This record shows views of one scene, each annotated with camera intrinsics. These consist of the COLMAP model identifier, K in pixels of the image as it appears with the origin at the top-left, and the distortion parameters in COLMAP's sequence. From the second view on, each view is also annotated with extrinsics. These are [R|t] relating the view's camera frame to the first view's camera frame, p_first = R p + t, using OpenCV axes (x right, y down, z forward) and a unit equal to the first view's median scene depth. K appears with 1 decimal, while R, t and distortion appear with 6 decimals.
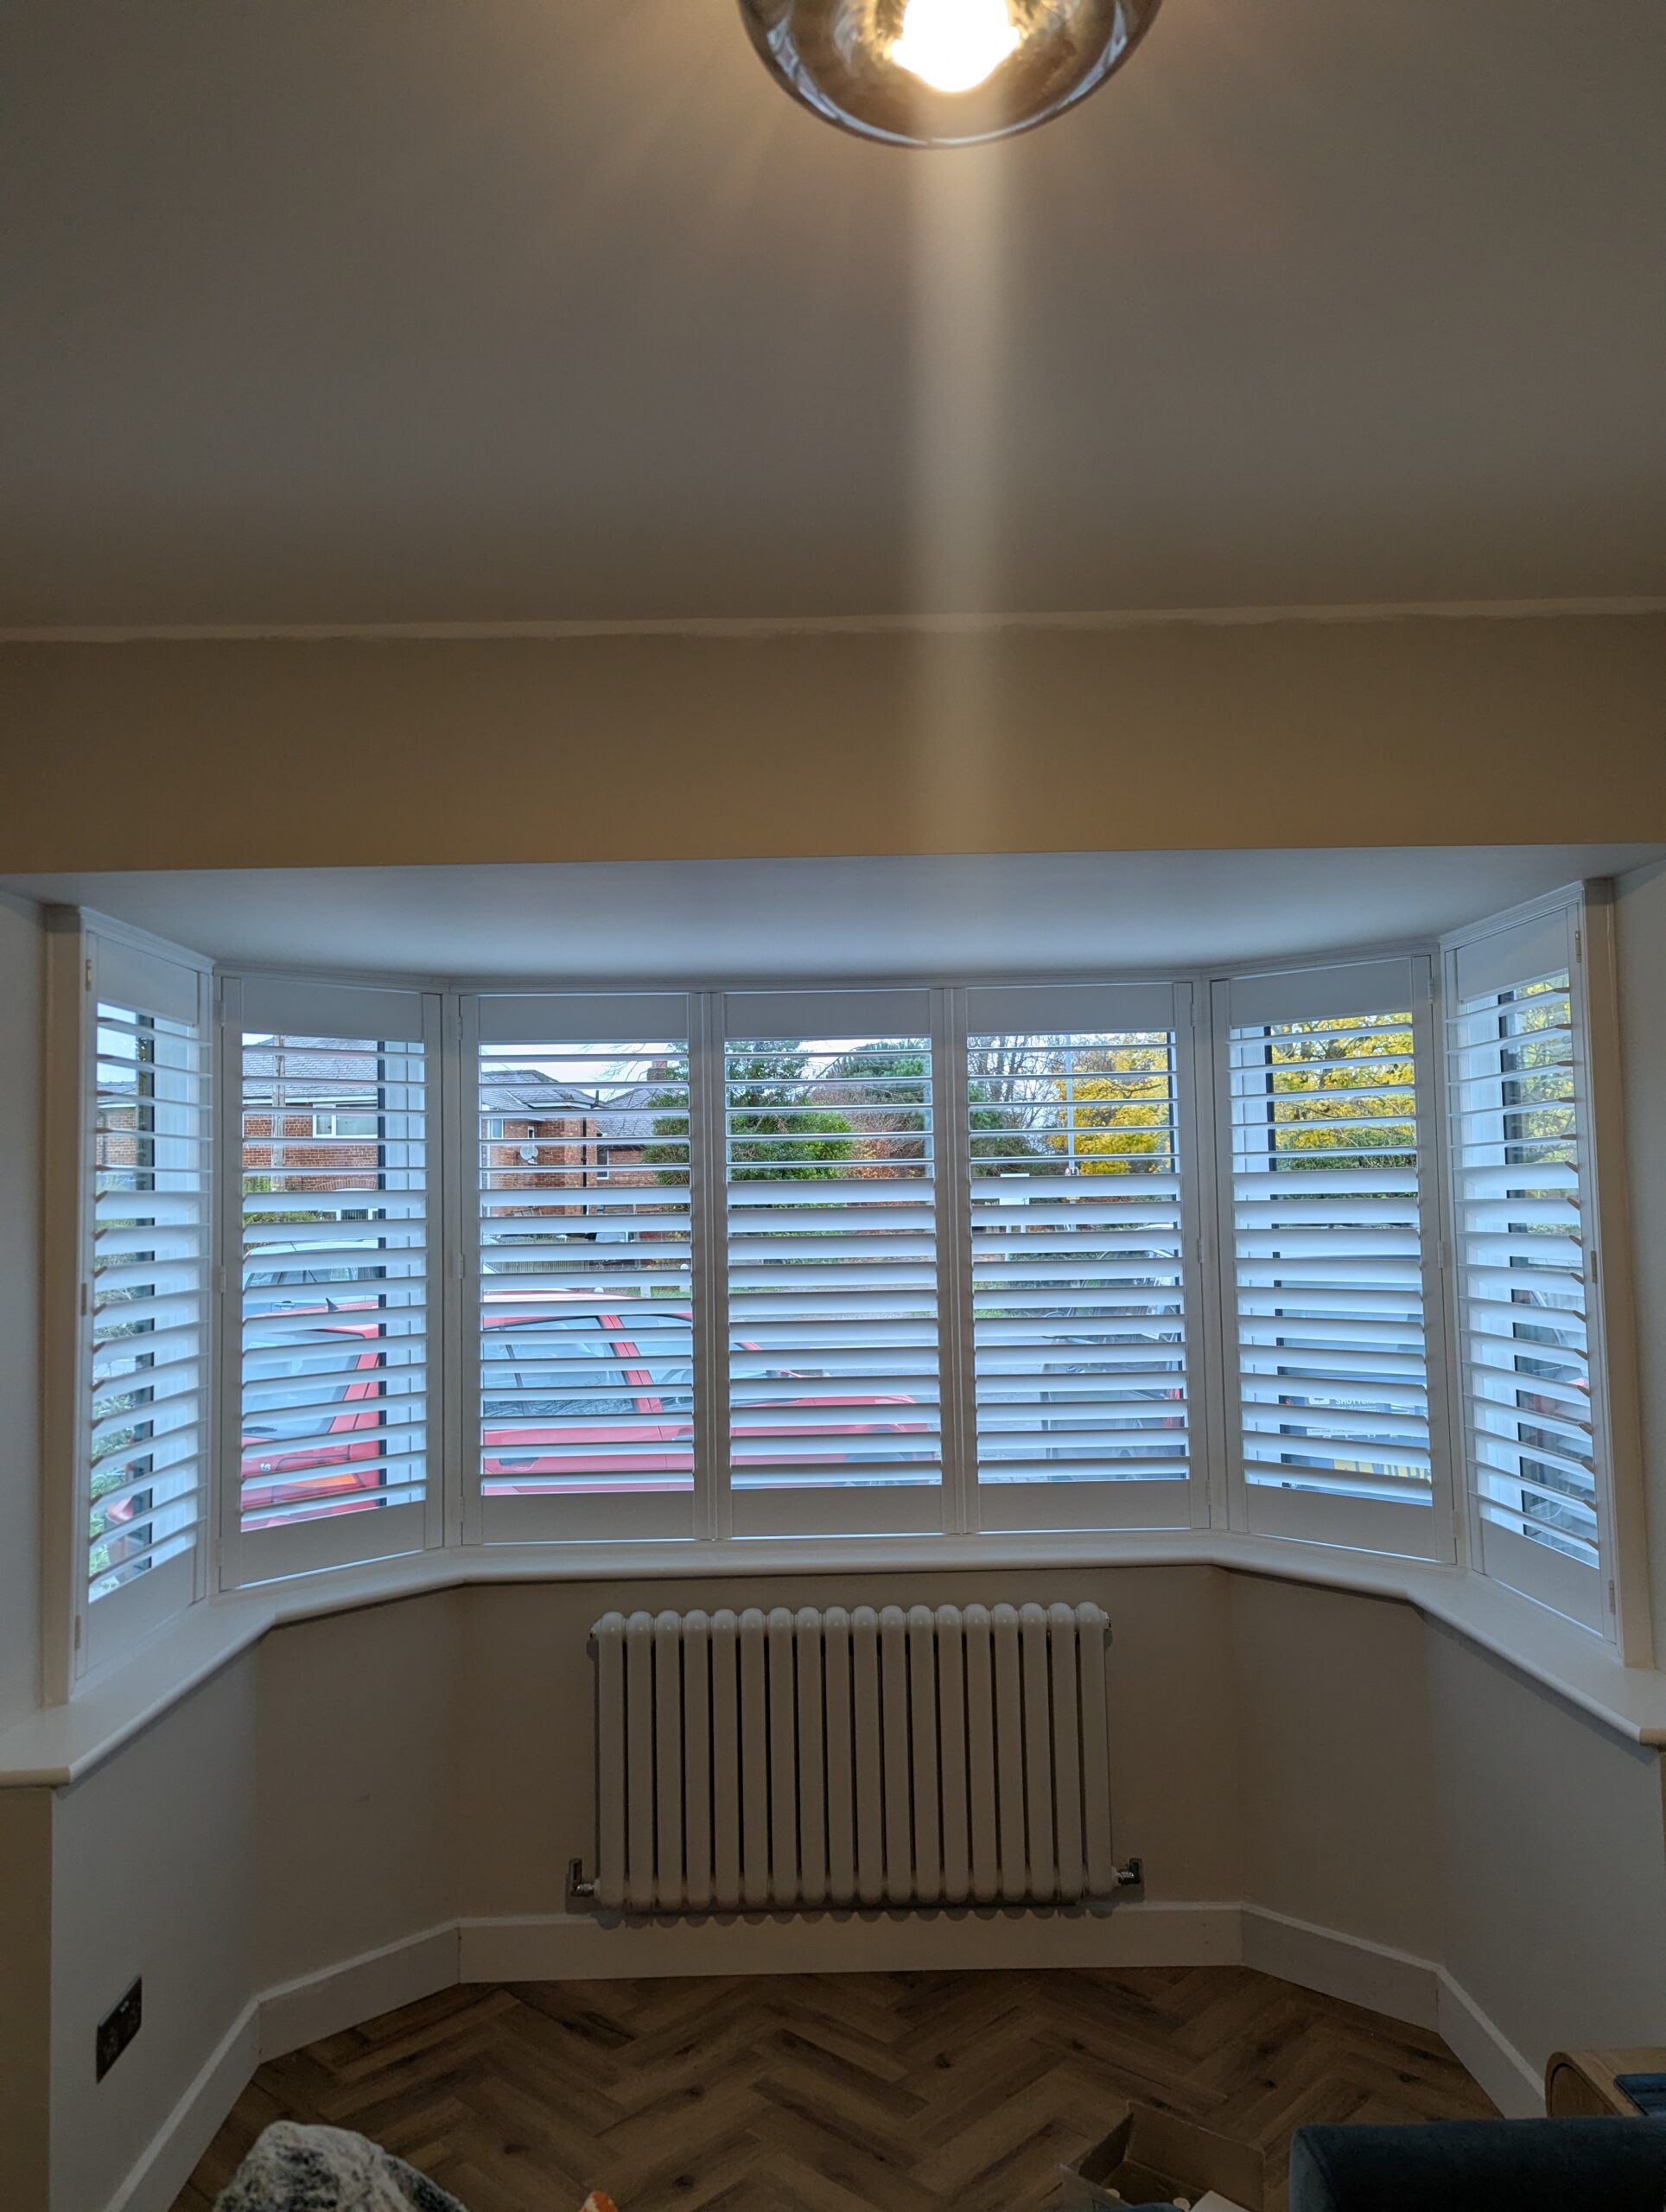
lens RADIAL K [[1562.2, 0, 823.0], [0, 1562.2, 1117.1], [0, 0, 1]] dist [0.082498, -0.076881]
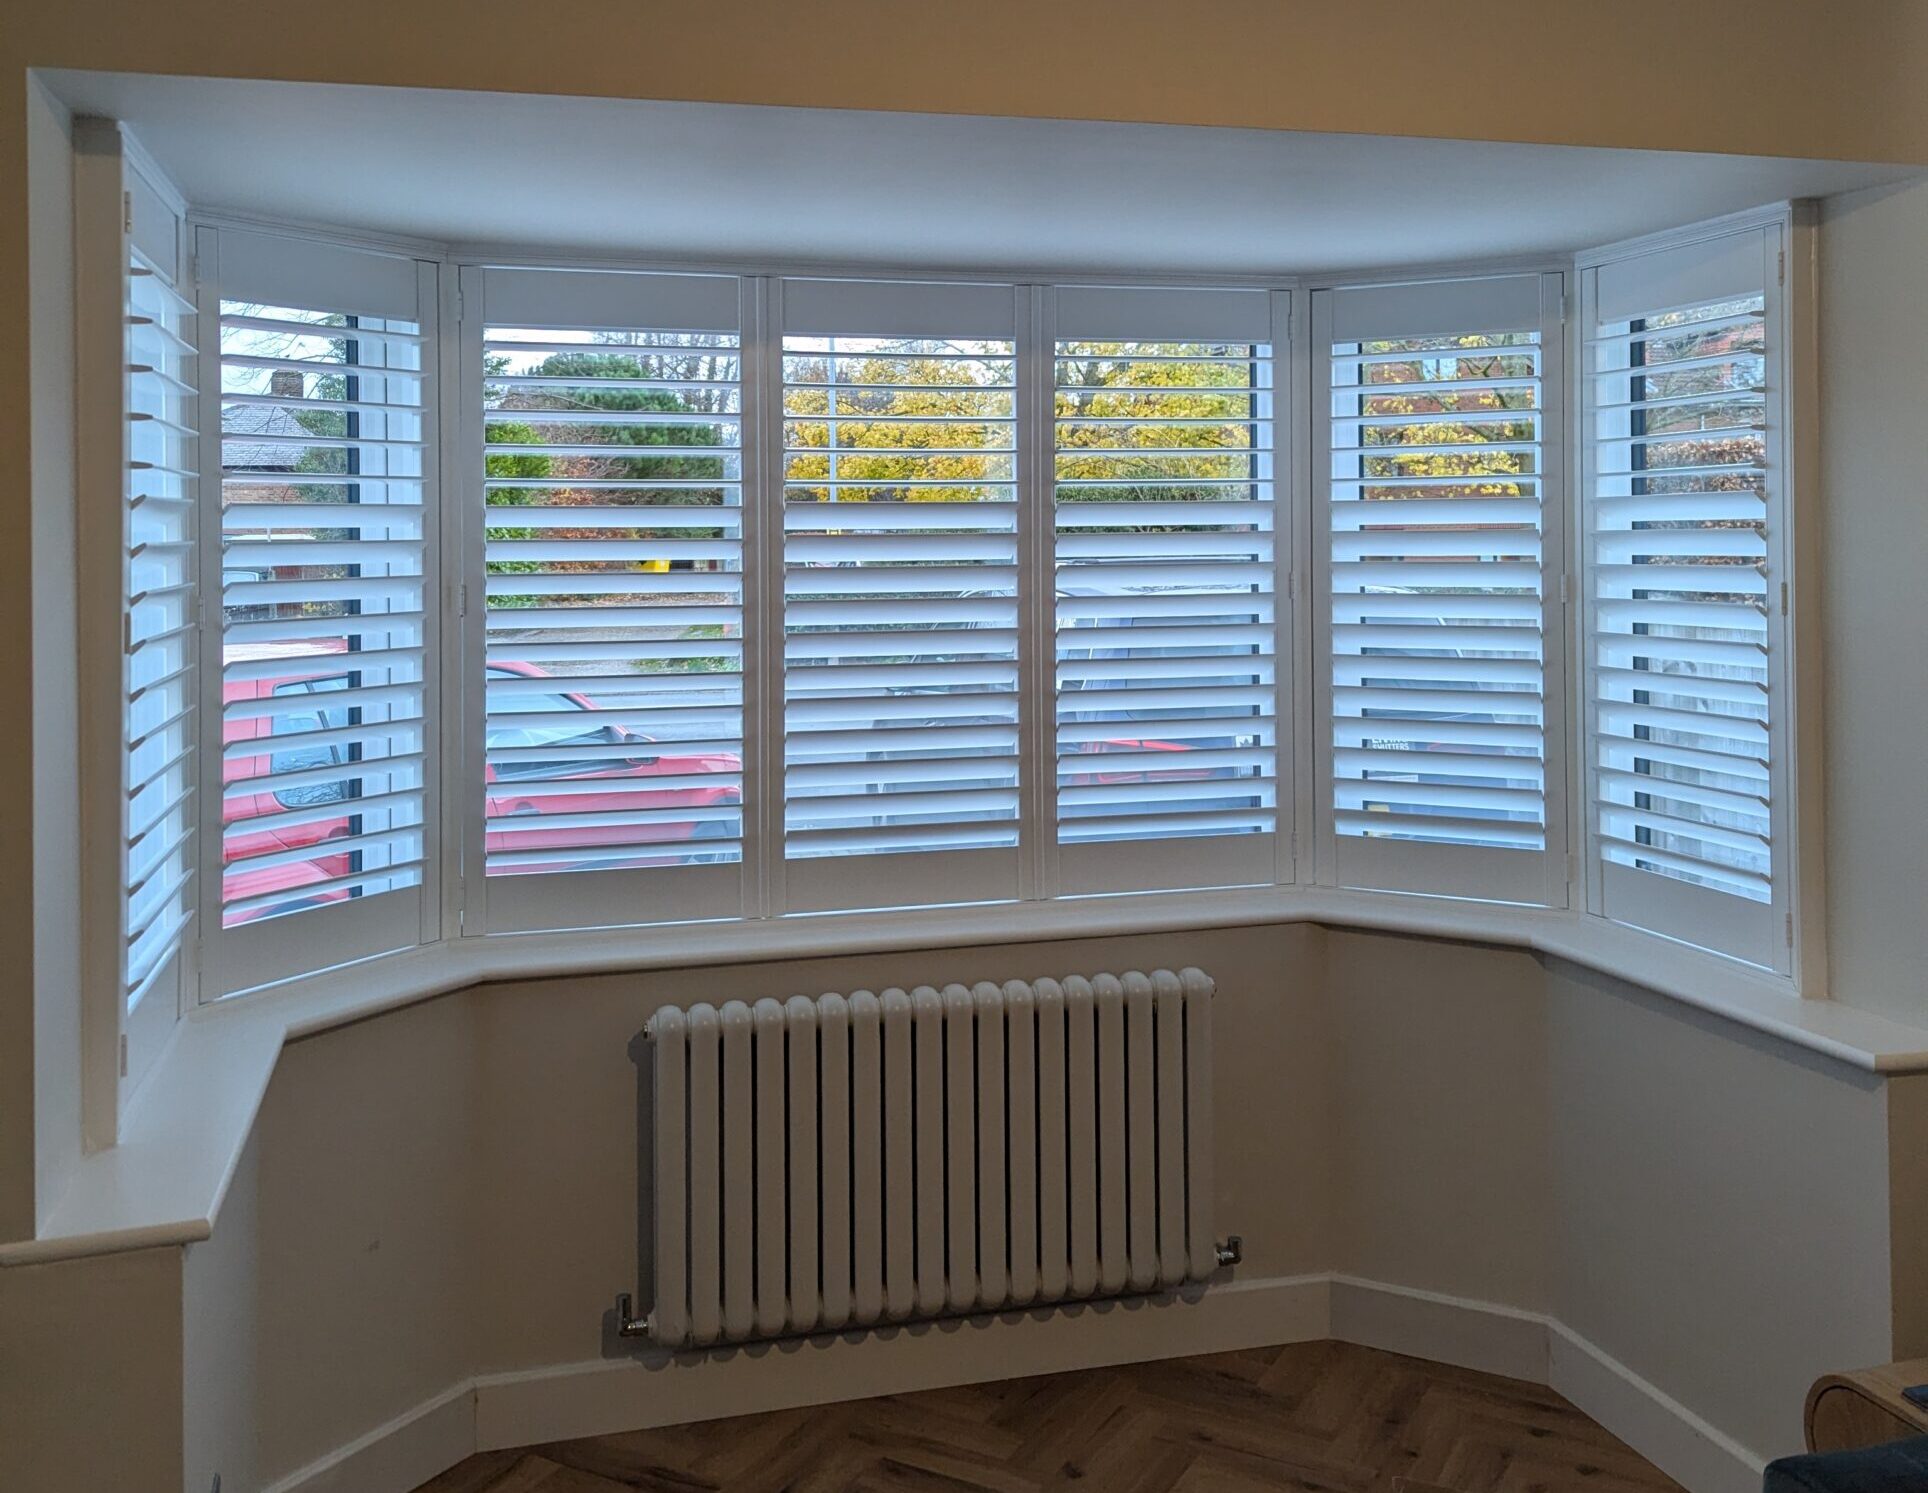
lens RADIAL K [[1802.5, 0, 965.3], [0, 1802.5, 529.1], [0, 0, 1]] dist [0.084841, -0.077281]
pose [[0.968767, 0.012597, 0.247653, -0.224466], [-0.024451, 0.998695, 0.044848, 0.010439], [-0.246765, -0.049502, 0.967810, 0.027721]]
